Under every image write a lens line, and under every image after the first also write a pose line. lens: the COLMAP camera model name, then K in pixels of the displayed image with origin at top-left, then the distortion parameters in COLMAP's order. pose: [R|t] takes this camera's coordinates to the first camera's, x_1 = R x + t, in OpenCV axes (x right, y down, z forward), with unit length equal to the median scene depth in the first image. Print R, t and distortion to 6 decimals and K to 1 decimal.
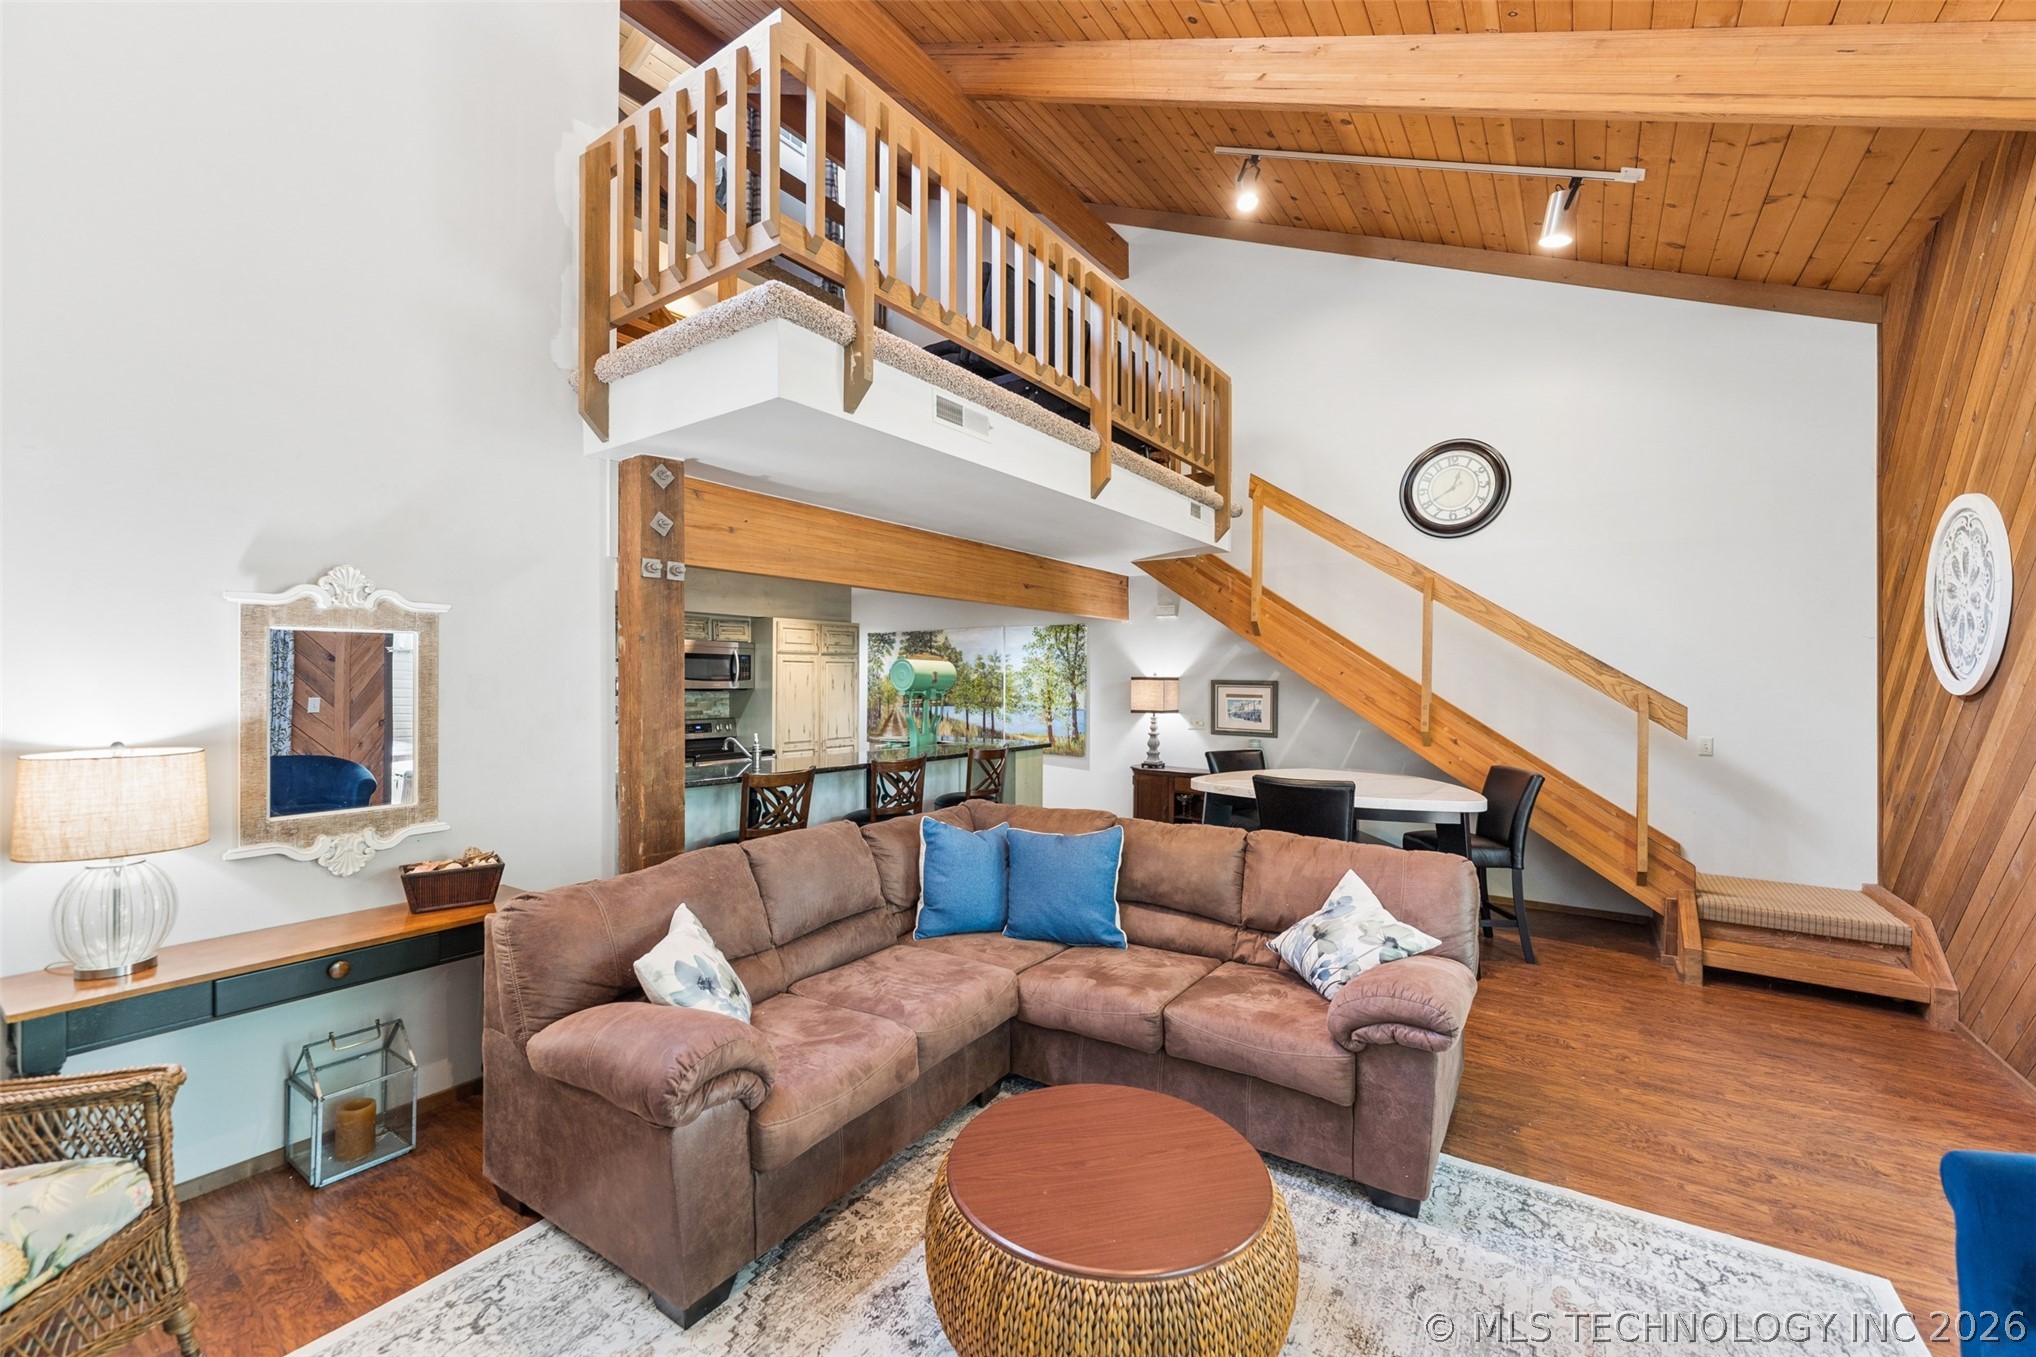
lens RADIAL K [[820.8, 0, 1016.0], [0, 820.8, 675.4], [0, 0, 1]] dist [0.000648, -0.000309]
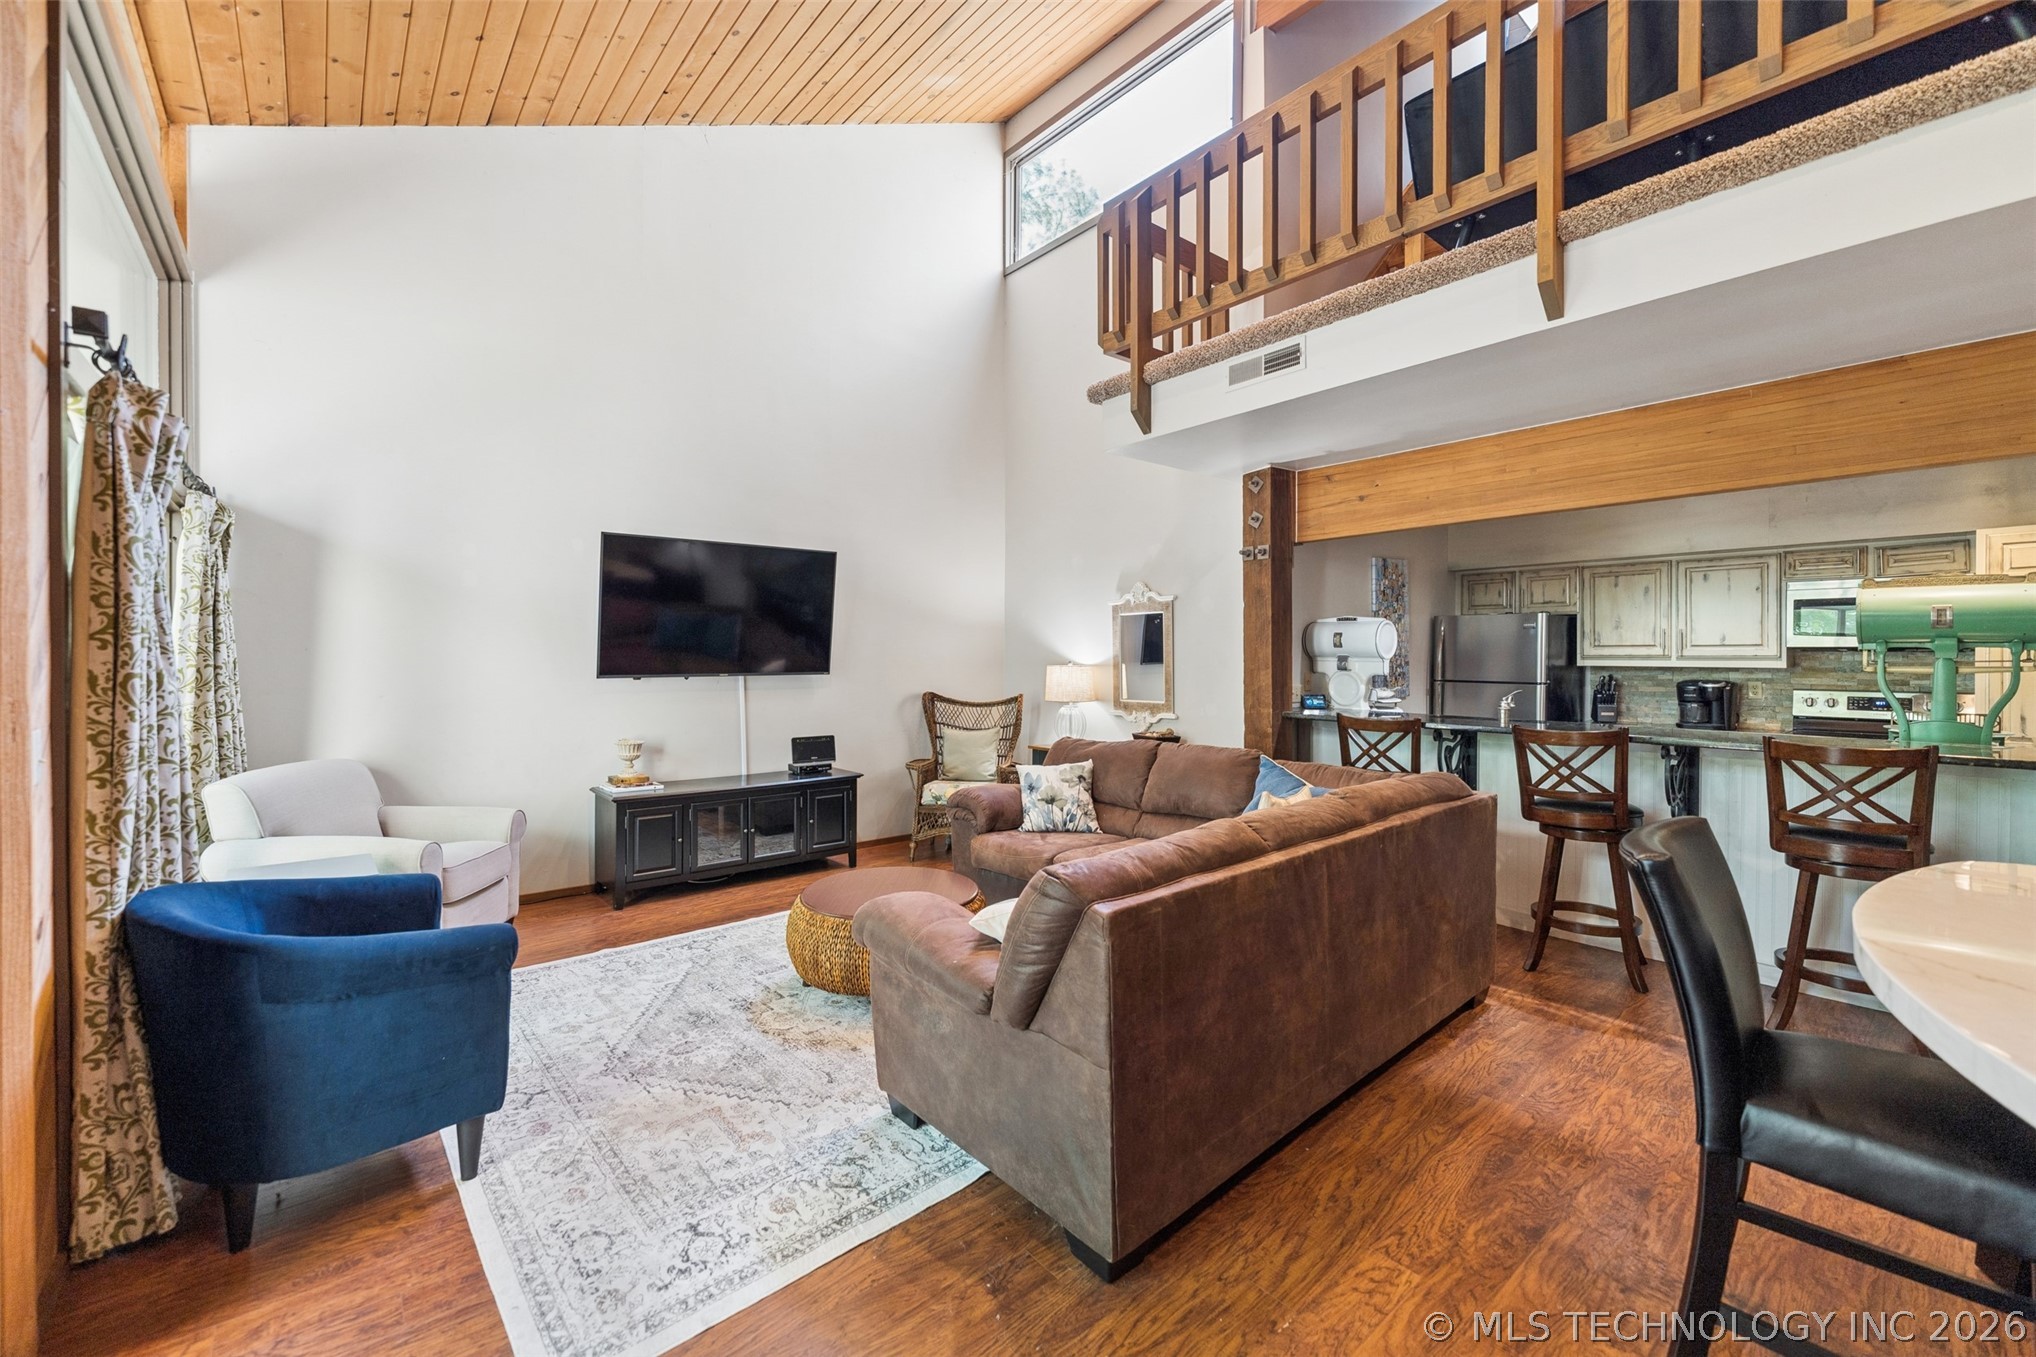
lens RADIAL K [[825.1, 0, 1010.9], [0, 825.1, 657.8], [0, 0, 1]] dist [0.005863, -0.000355]
pose [[-0.260519, -0.000860, -0.965468, 0.741155], [0.004551, 0.999987, -0.002119, 0.034710], [0.965458, -0.004946, -0.260511, 0.712662]]
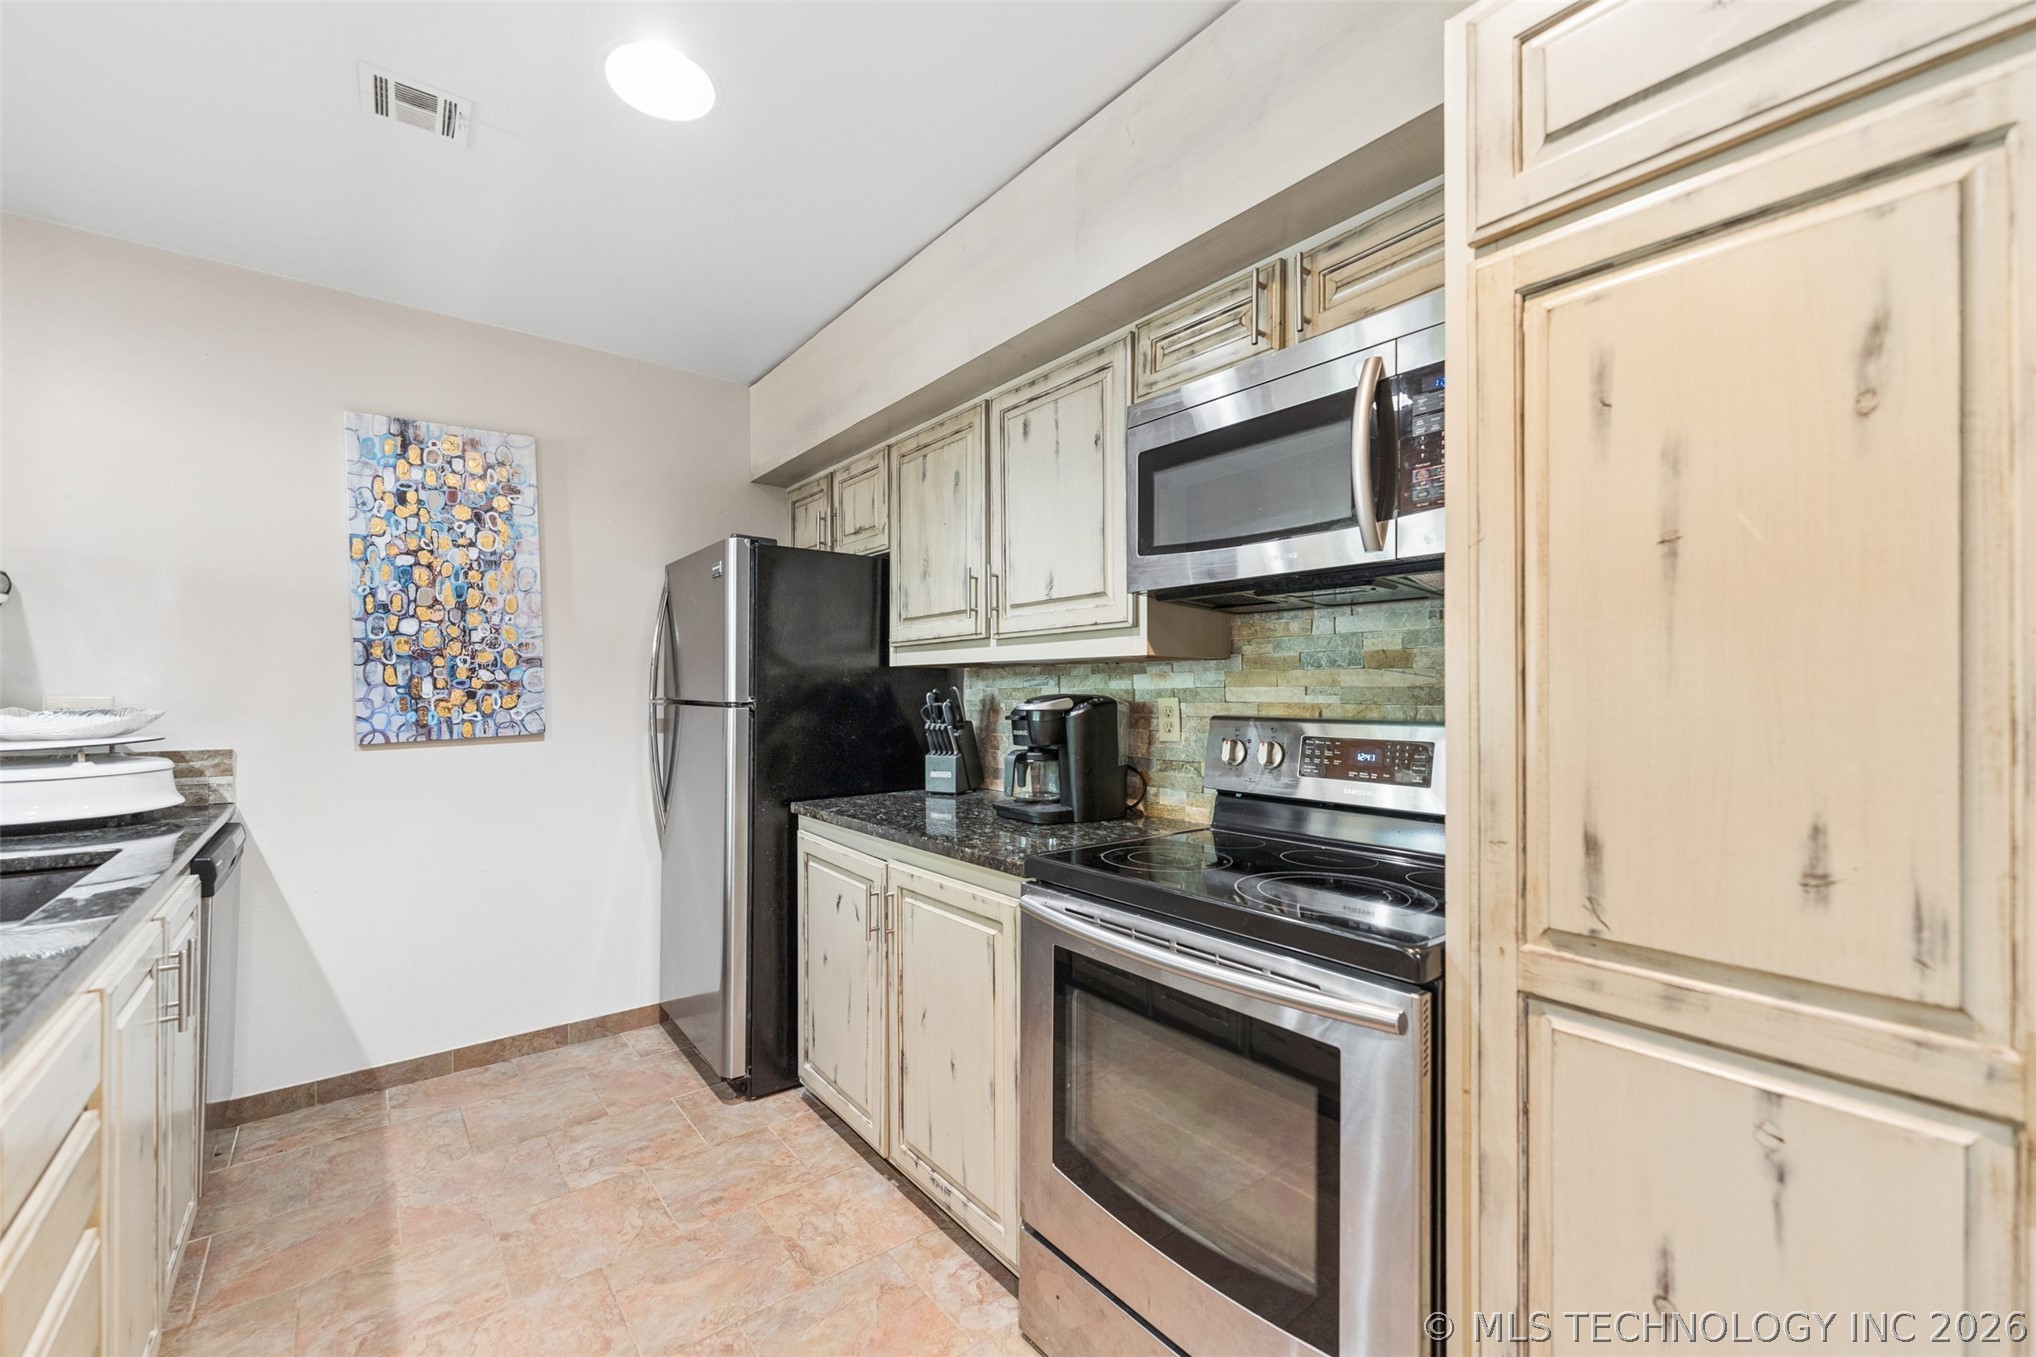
lens RADIAL K [[820.1, 0, 1022.4], [0, 820.1, 688.5], [0, 0, 1]] dist [-0.001202, -0.000995]
pose [[-0.283396, -0.008757, -0.958963, -0.217544], [0.003877, 0.999940, -0.010277, 0.069982], [0.958995, -0.006631, -0.283345, 1.480893]]
